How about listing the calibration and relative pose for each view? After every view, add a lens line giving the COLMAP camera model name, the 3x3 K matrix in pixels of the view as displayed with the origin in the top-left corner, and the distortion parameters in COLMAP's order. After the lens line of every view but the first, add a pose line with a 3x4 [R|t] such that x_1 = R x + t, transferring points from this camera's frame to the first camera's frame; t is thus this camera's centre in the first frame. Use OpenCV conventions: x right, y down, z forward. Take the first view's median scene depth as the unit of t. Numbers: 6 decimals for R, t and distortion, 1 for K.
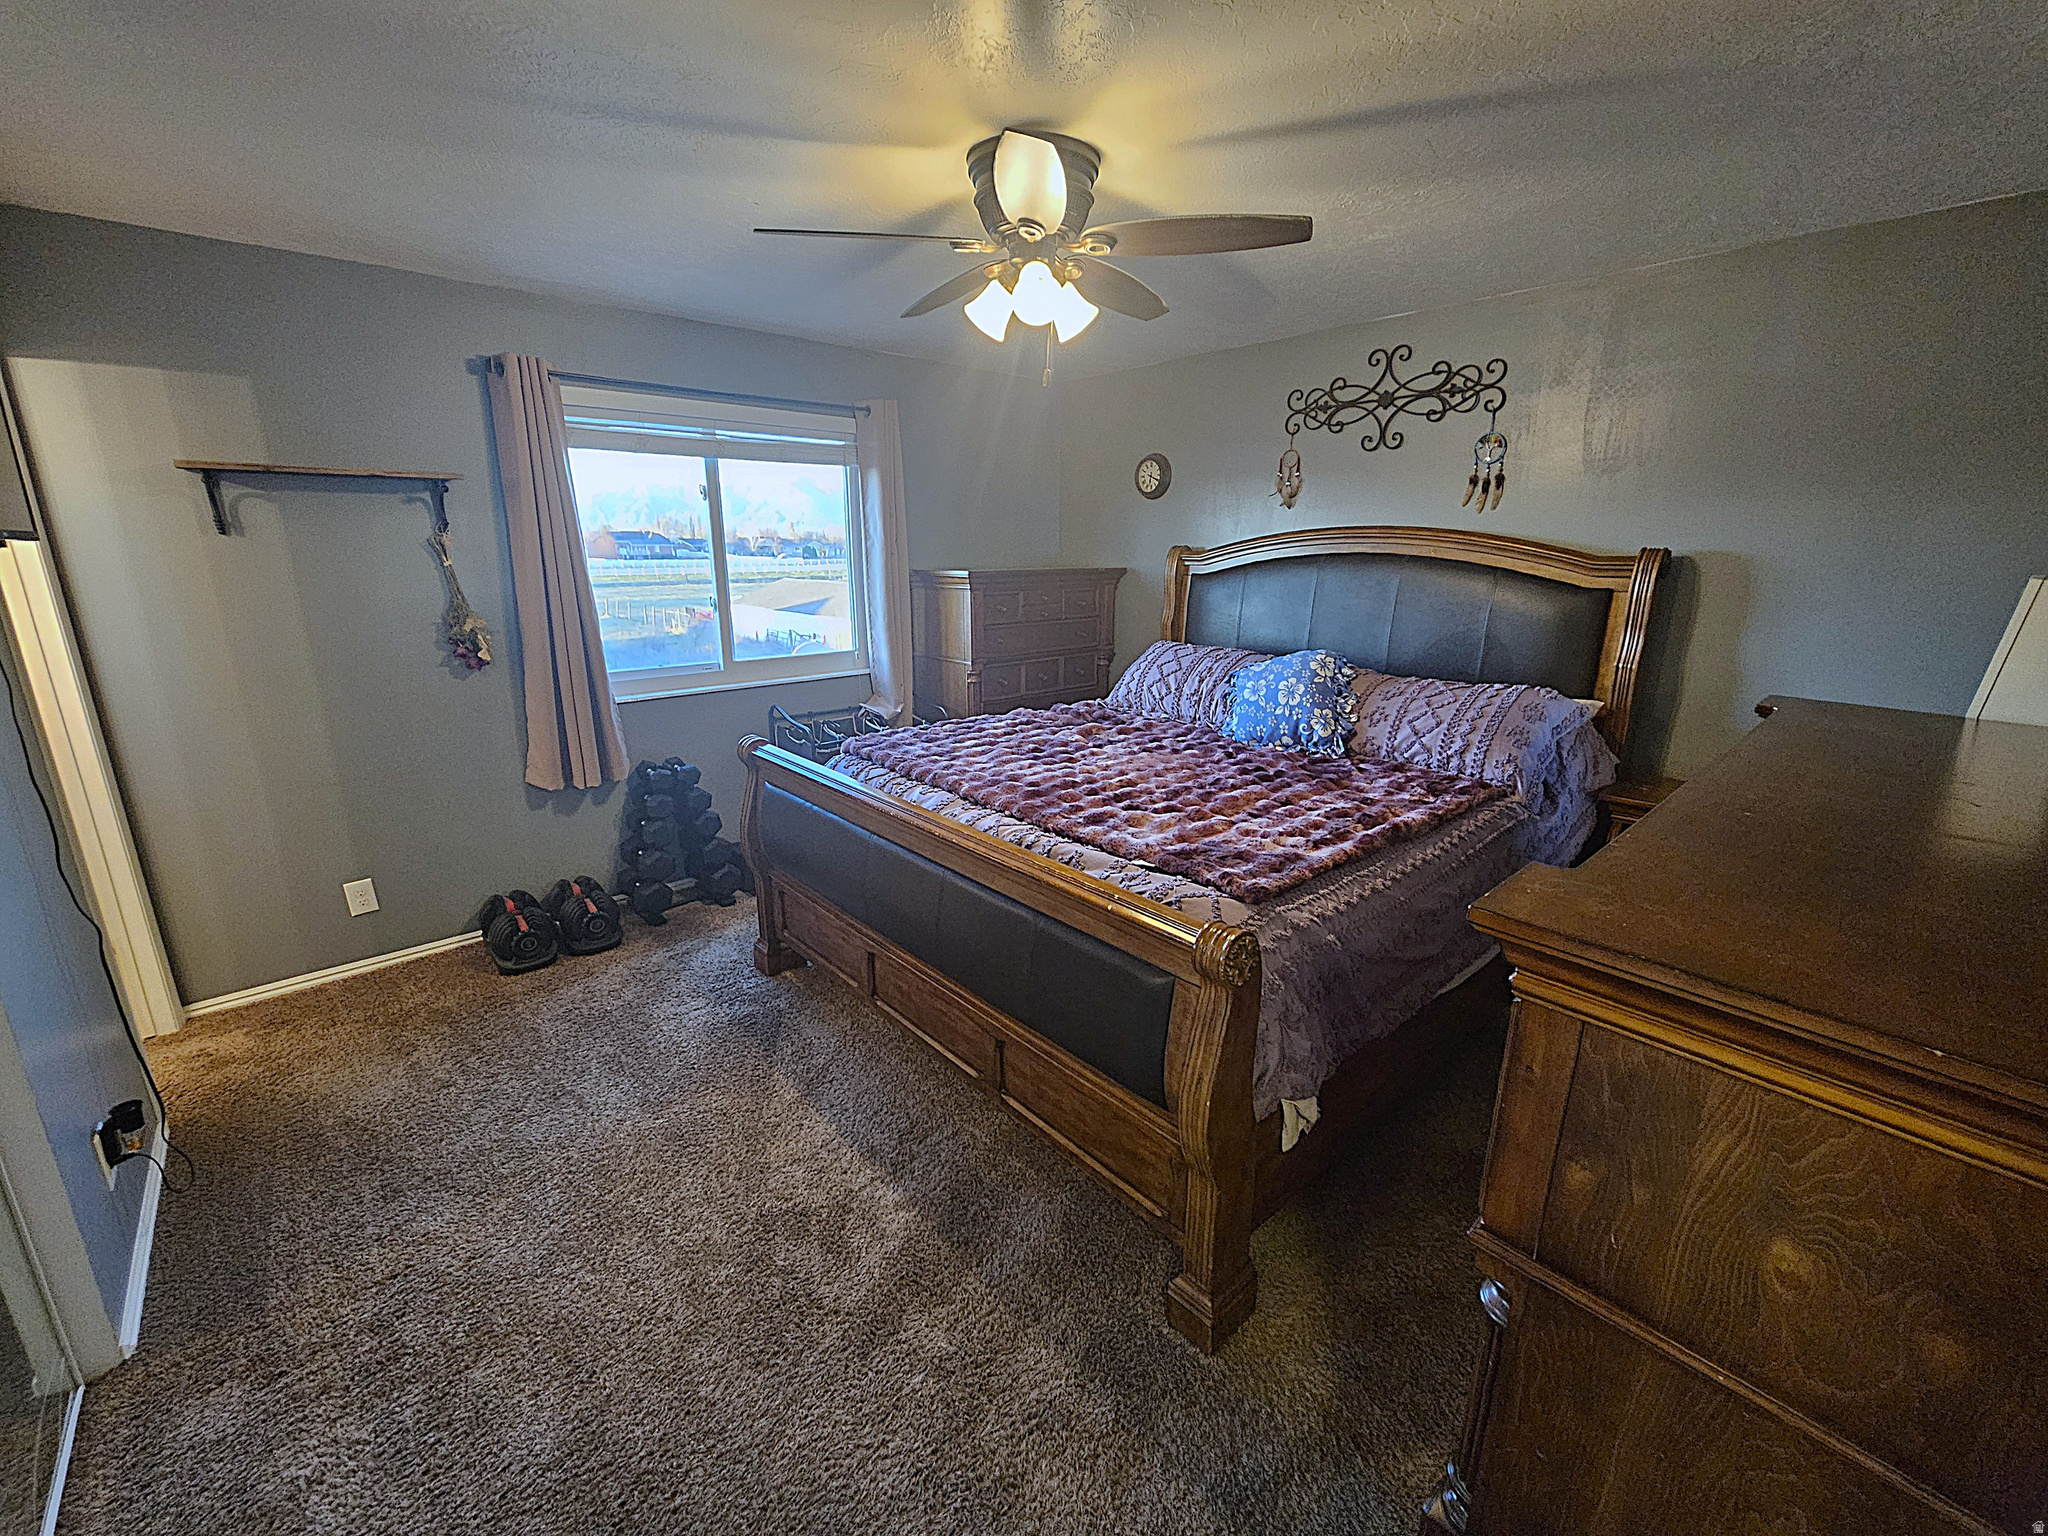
lens RADIAL K [[839.9, 0, 1021.6], [0, 839.9, 768.3], [0, 0, 1]] dist [-0.001743, -0.002319]
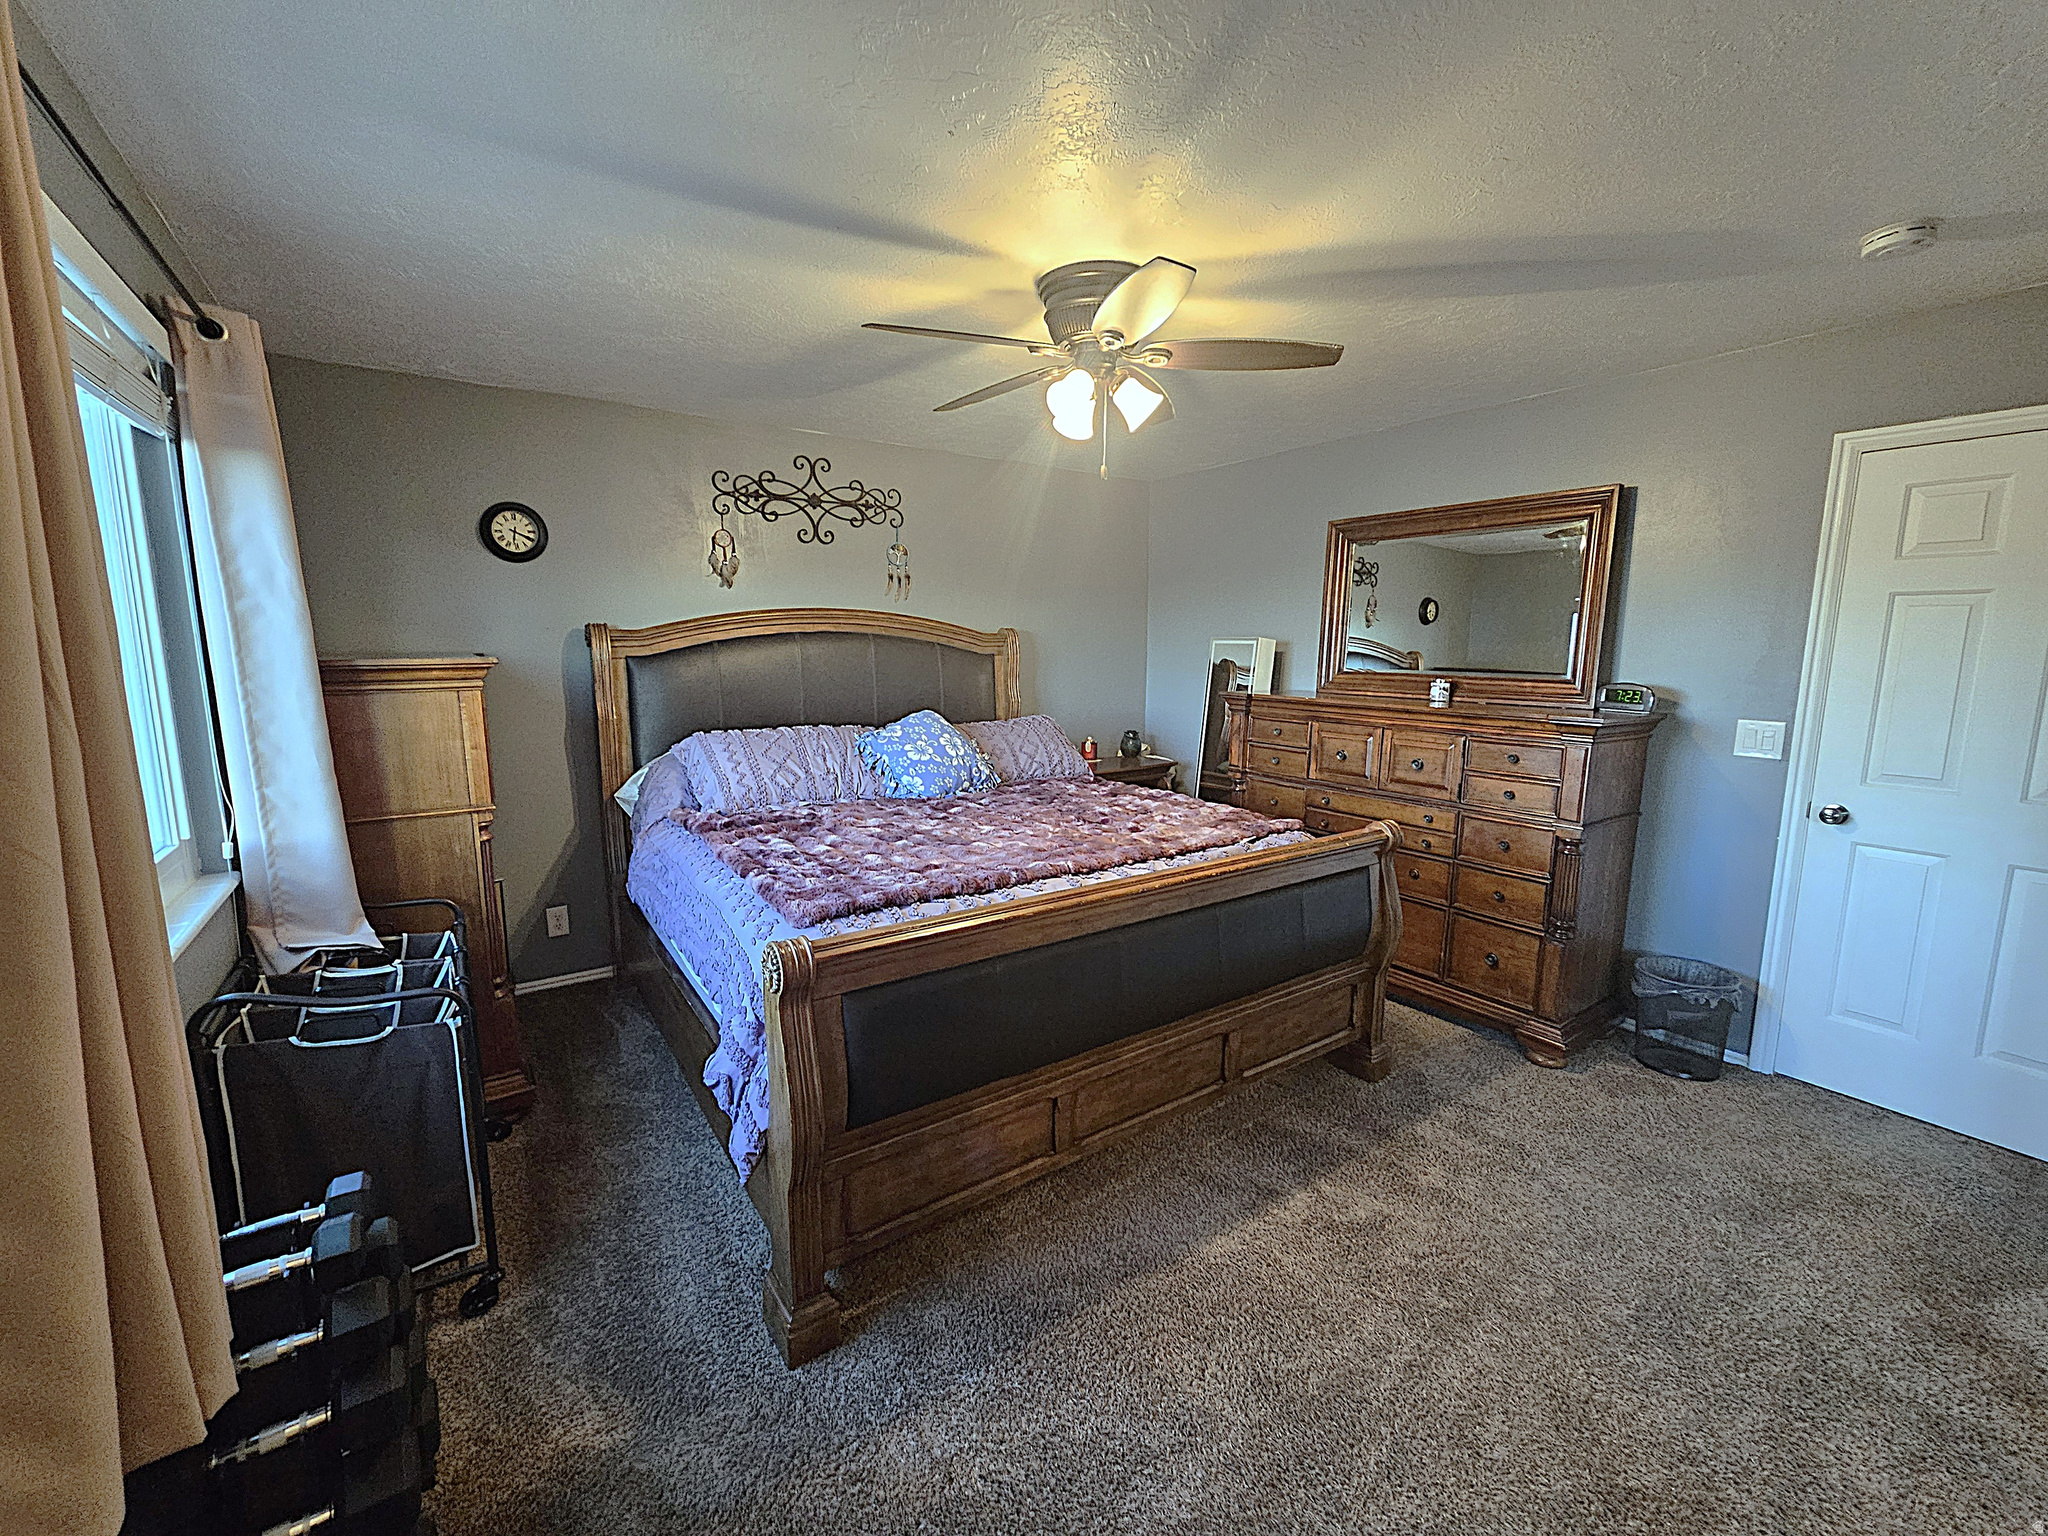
lens RADIAL K [[839.9, 0, 1021.4], [0, 839.9, 771.4], [0, 0, 1]] dist [-0.001743, -0.002319]
pose [[0.129509, -0.153522, 0.979622, -0.717577], [0.253481, 0.960242, 0.116974, -0.147029], [-0.958632, 0.233167, 0.163275, 0.630575]]
